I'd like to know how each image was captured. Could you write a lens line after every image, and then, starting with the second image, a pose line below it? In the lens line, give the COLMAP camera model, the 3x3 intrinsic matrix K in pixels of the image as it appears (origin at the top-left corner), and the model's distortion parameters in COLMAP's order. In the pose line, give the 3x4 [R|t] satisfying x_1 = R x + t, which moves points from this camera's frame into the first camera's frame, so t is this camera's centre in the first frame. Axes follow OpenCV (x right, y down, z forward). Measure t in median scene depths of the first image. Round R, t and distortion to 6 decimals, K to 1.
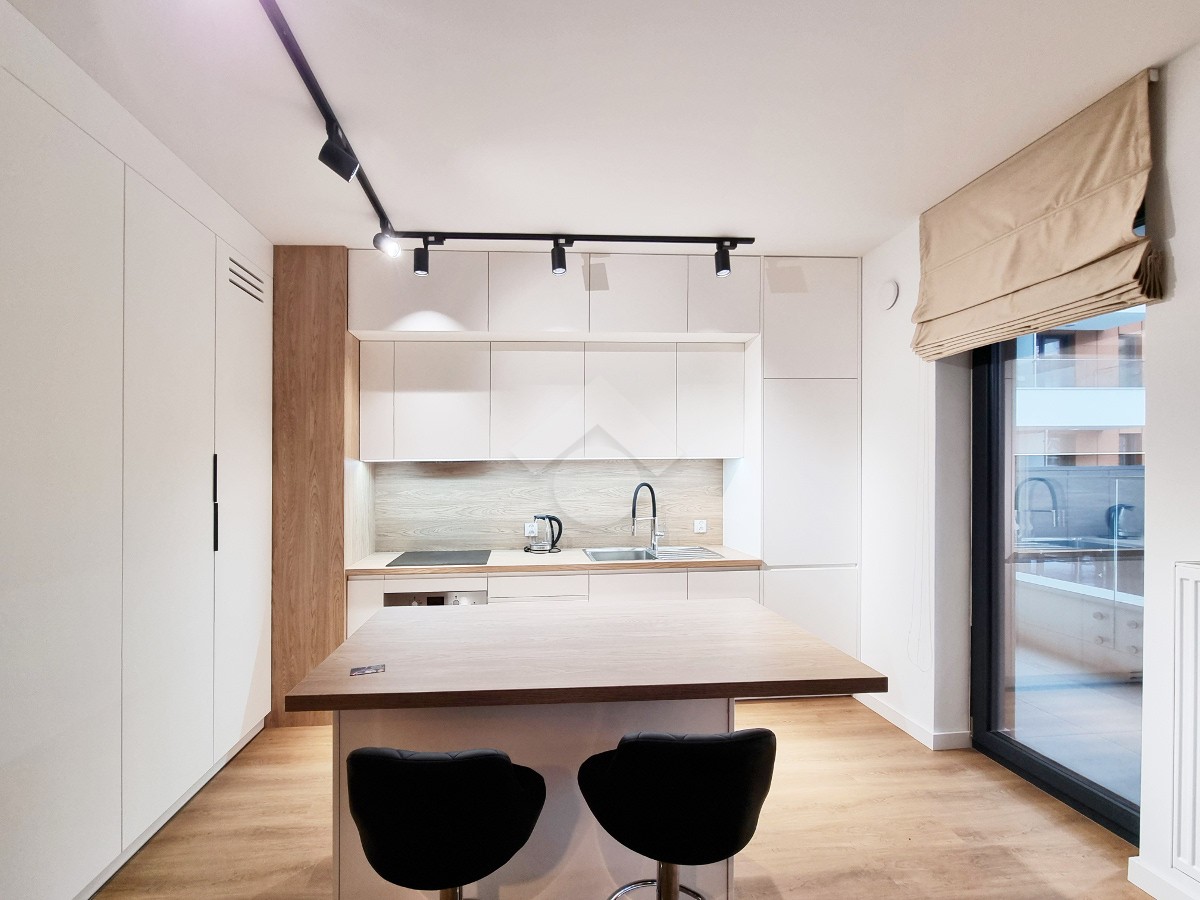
lens RADIAL K [[537.7, 0, 553.7], [0, 537.7, 485.4], [0, 0, 1]] dist [0.002616, -0.002522]
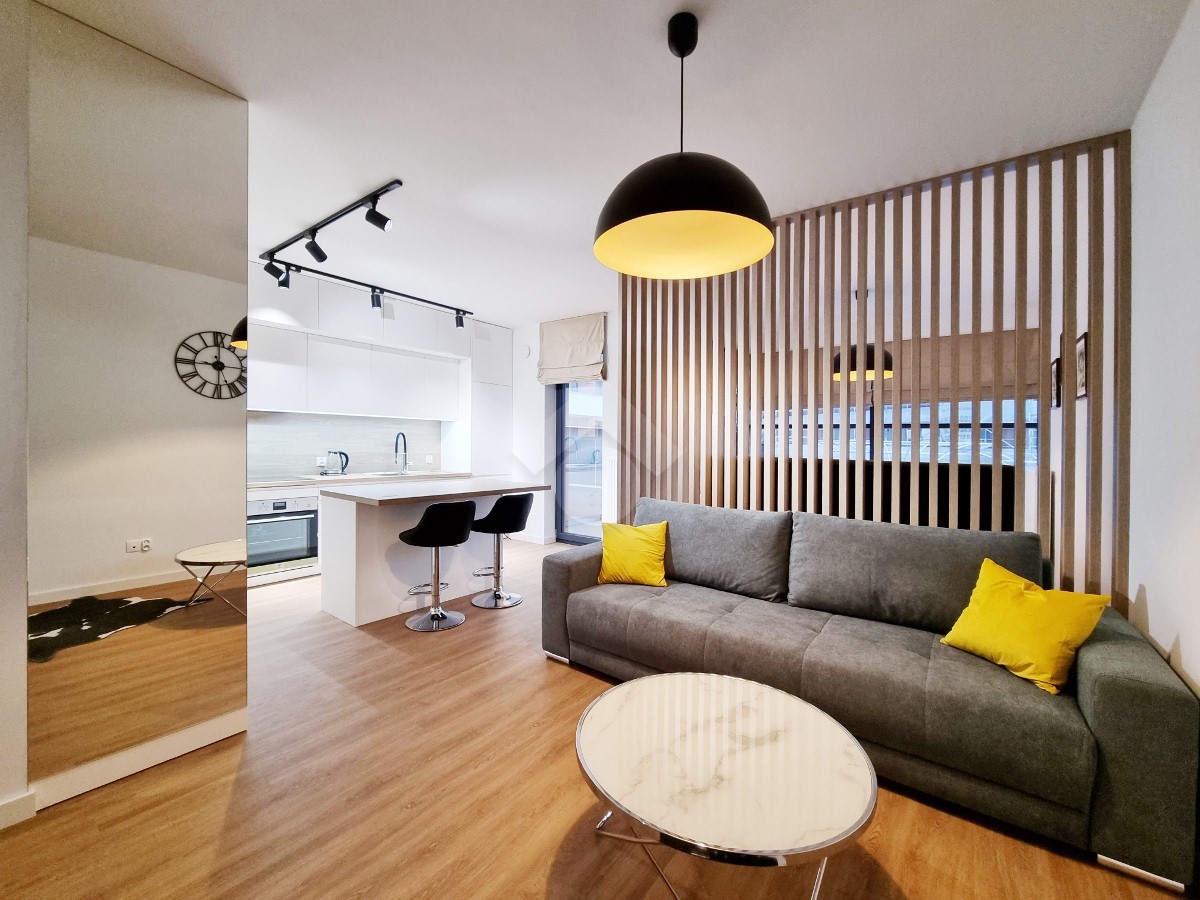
lens RADIAL K [[485.4, 0, 640.7], [0, 485.4, 448.6], [0, 0, 1]] dist [0.000419, -0.000644]
pose [[0.620799, 0.010456, 0.783900, -0.650561], [-0.008064, 0.999943, -0.006951, 0.059119], [-0.783928, -0.002006, 0.620848, -0.619437]]
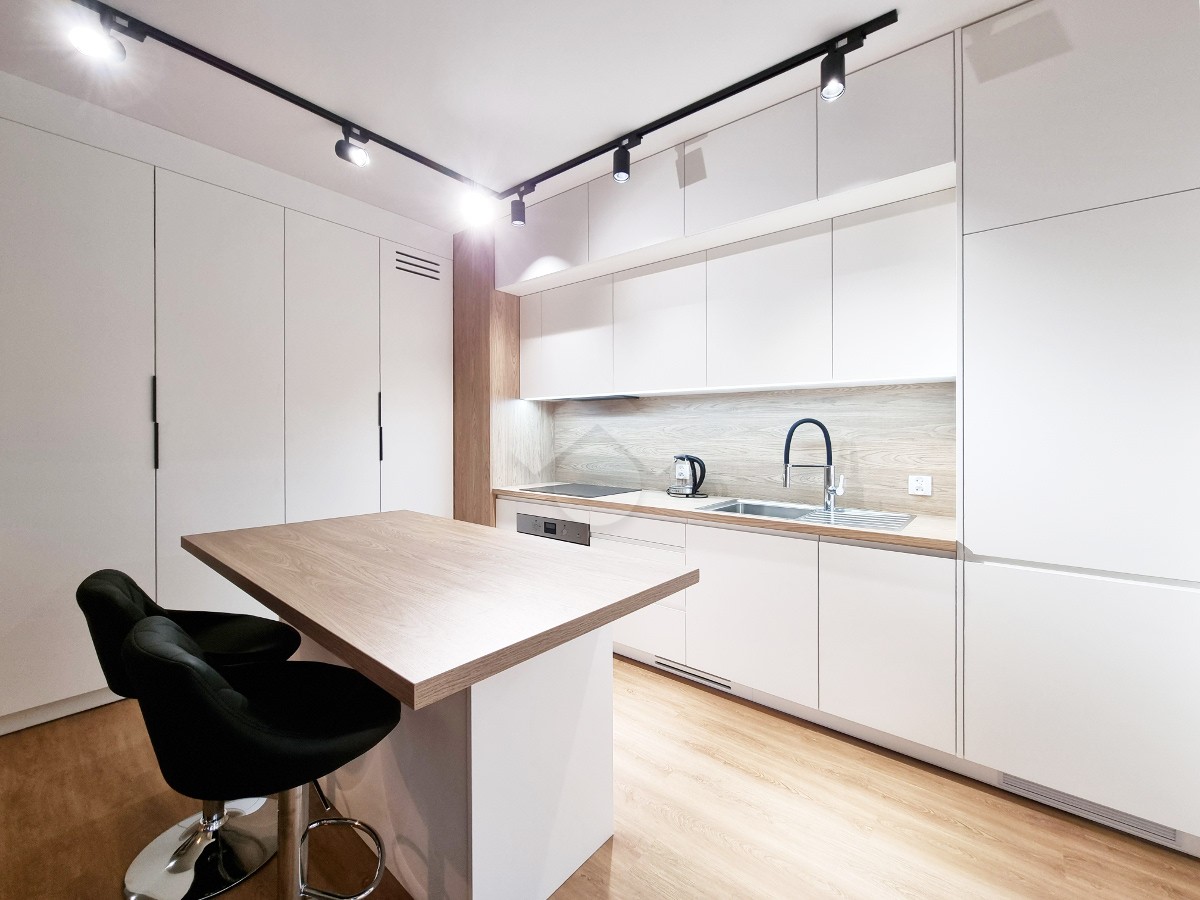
lens RADIAL K [[485.4, 0, 575.4], [0, 485.4, 441.7], [0, 0, 1]] dist [0.000419, -0.000644]
pose [[0.714993, 0.023826, -0.698725, 0.486368], [-0.027849, 0.999597, 0.005589, 0.038597], [0.698576, 0.015462, 0.715368, 0.339227]]
